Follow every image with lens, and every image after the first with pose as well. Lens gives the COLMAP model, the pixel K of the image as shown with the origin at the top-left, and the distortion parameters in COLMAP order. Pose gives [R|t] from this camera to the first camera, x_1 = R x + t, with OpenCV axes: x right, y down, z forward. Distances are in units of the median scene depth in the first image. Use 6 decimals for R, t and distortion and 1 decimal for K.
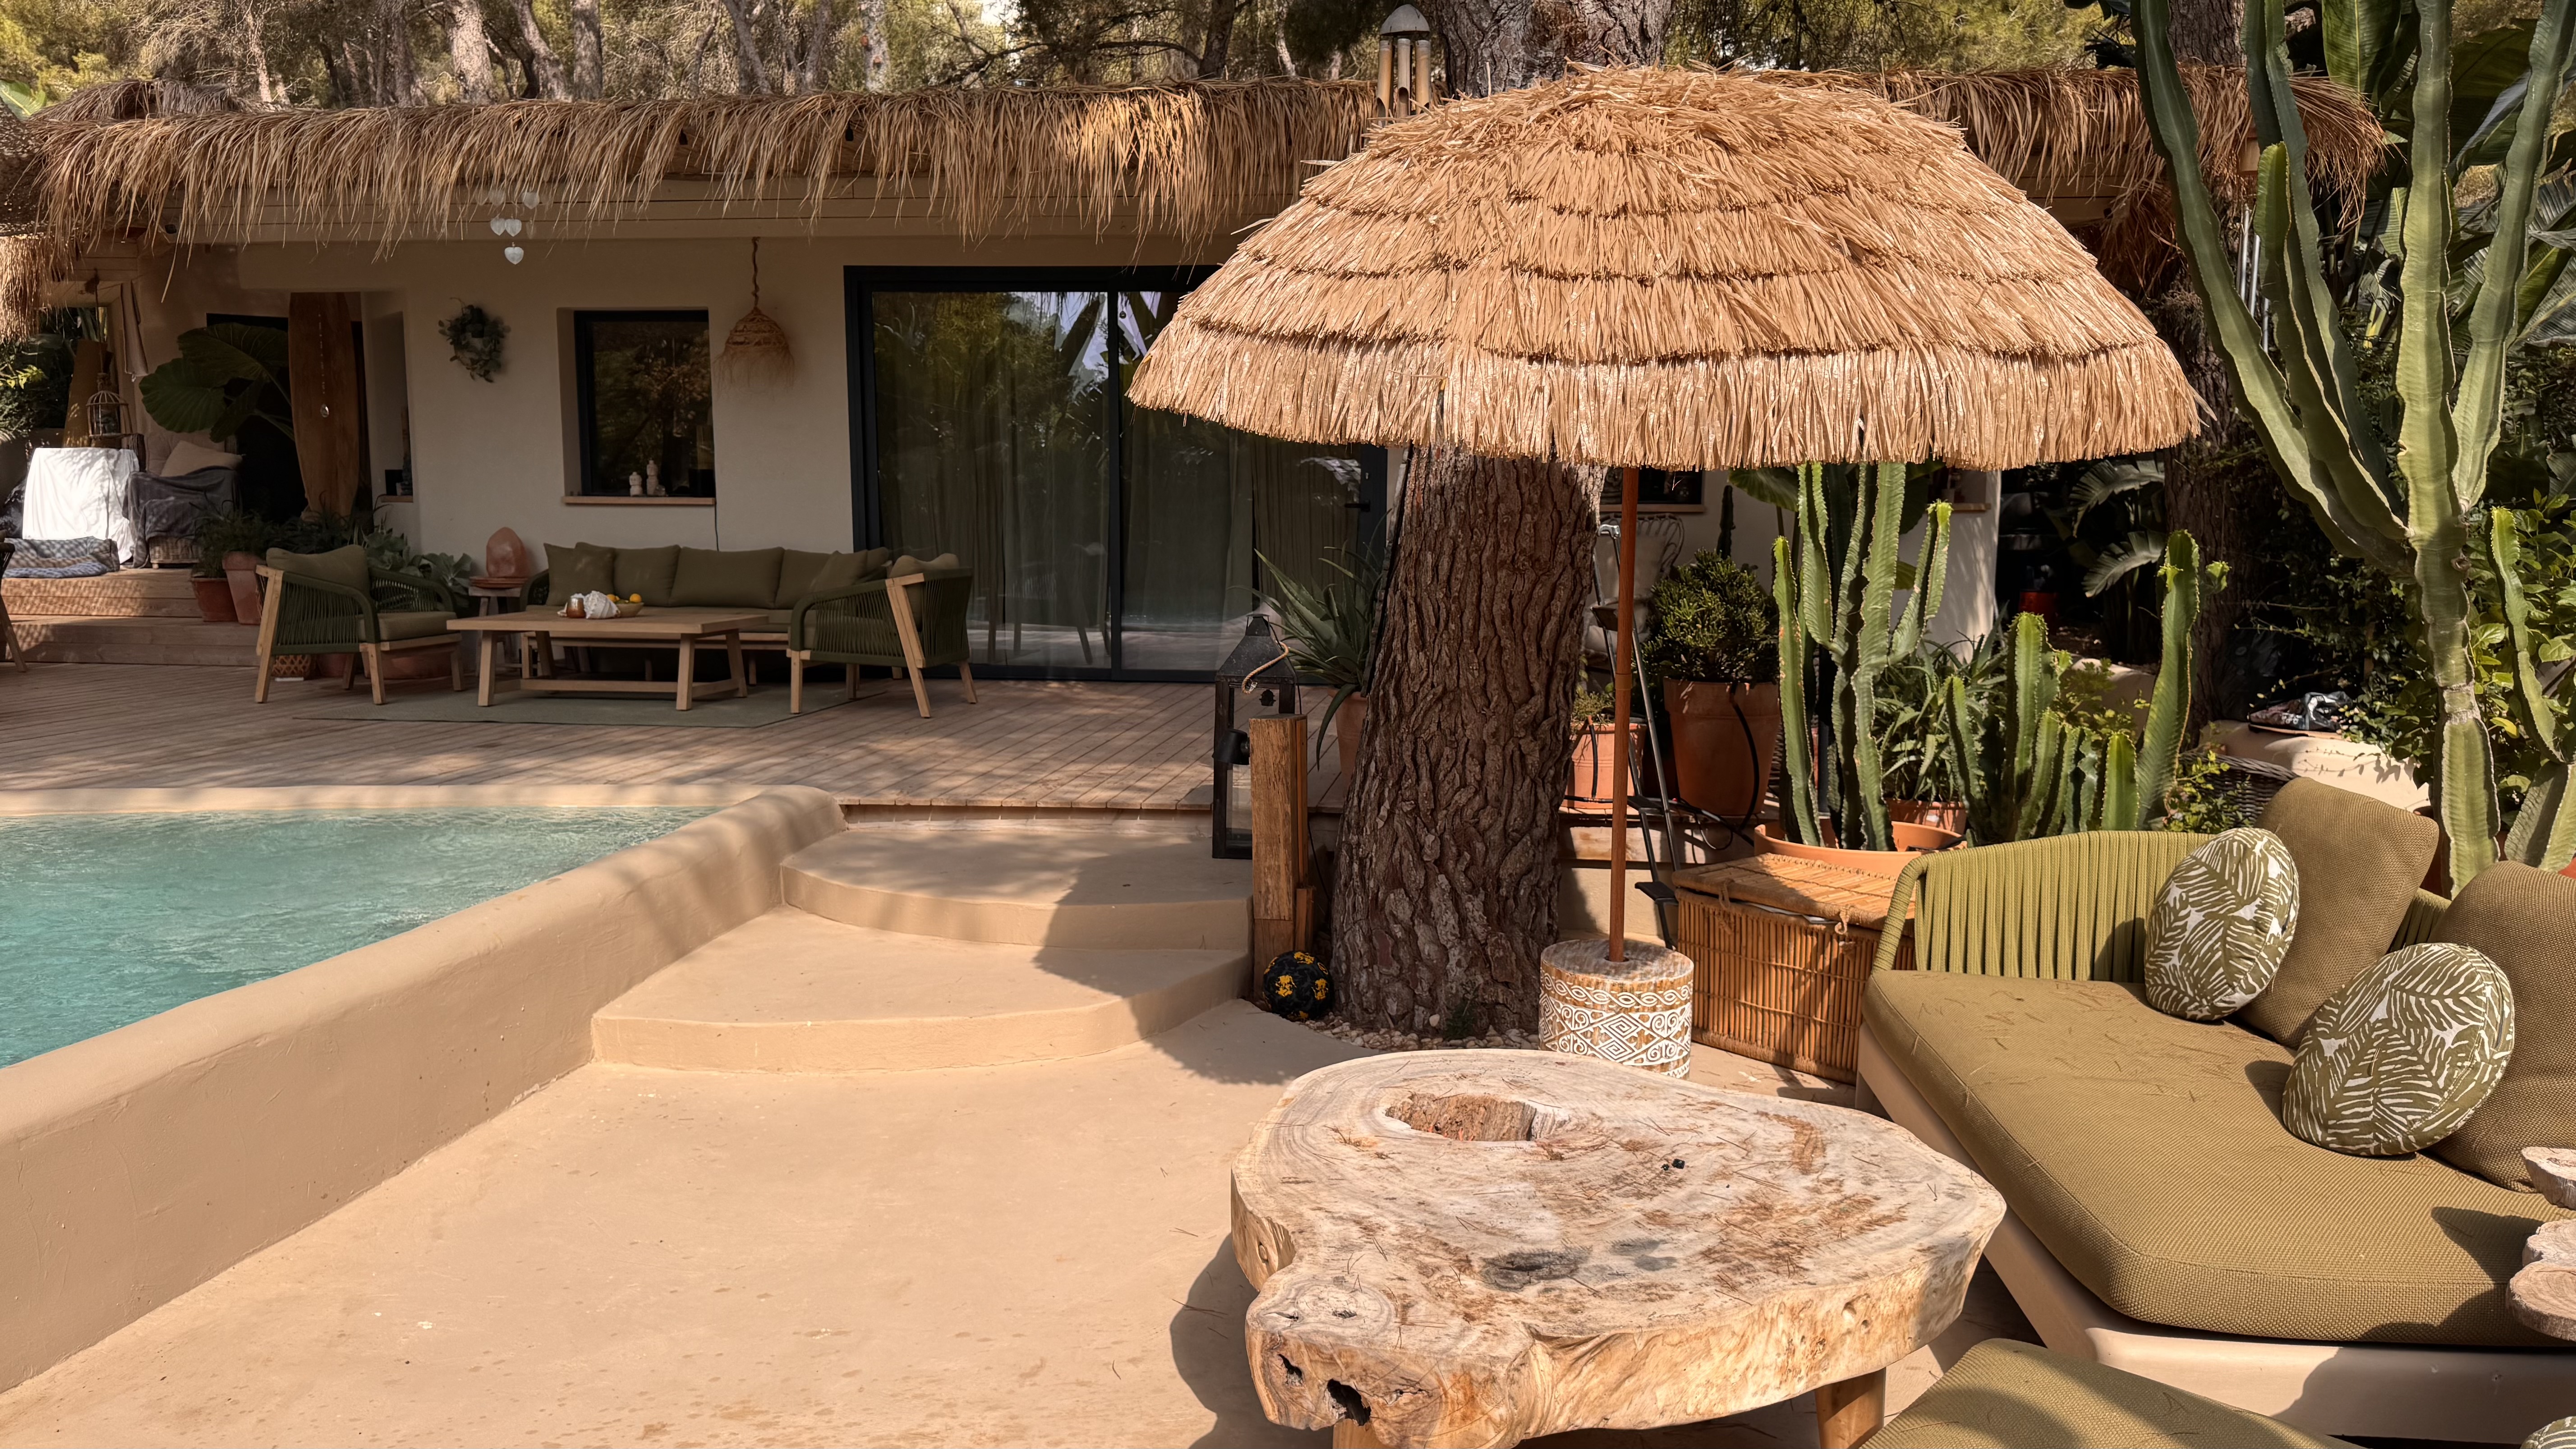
lens RADIAL K [[1814.2, 0, 1281.1], [0, 1814.2, 729.5], [0, 0, 1]] dist [0.125084, -0.199893]
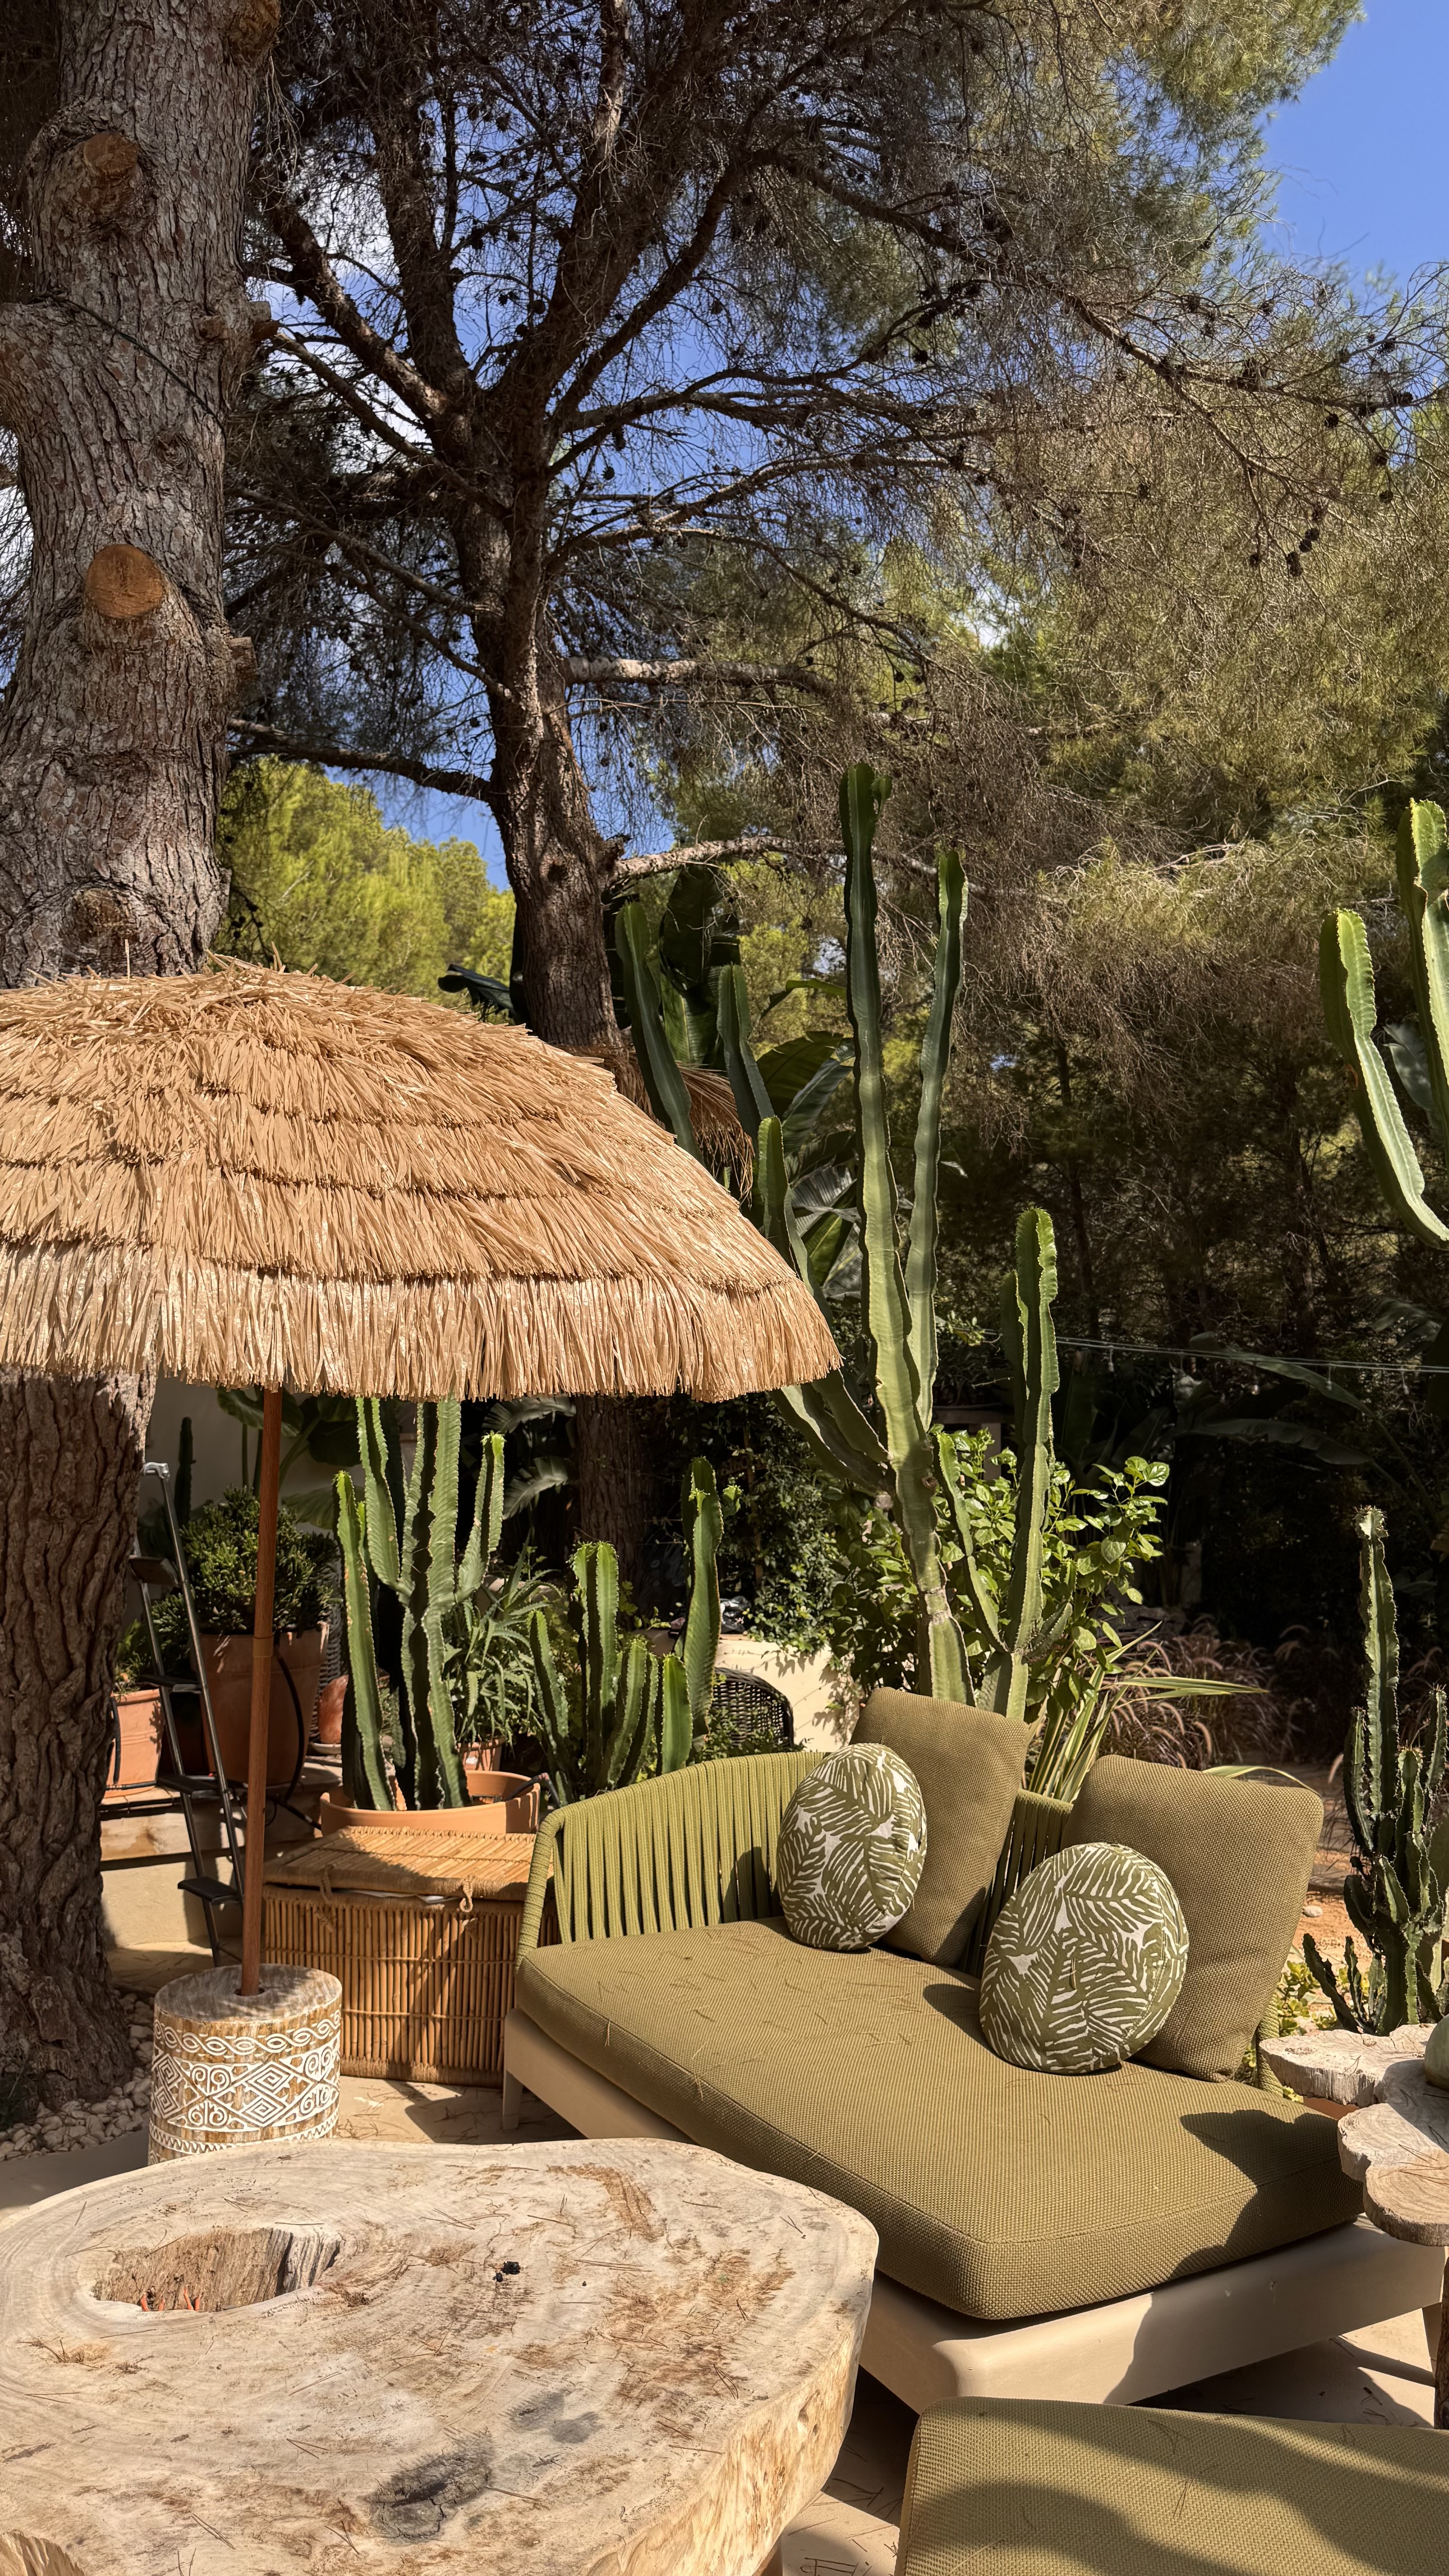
lens RADIAL K [[1818.4, 0, 726.0], [0, 1818.4, 1282.8], [0, 0, 1]] dist [0.112167, -0.187366]
pose [[0.831761, 0.032153, 0.554202, -0.113650], [0.081071, 0.980583, -0.178564, -0.022595], [-0.549182, 0.193452, 0.813004, 0.148061]]
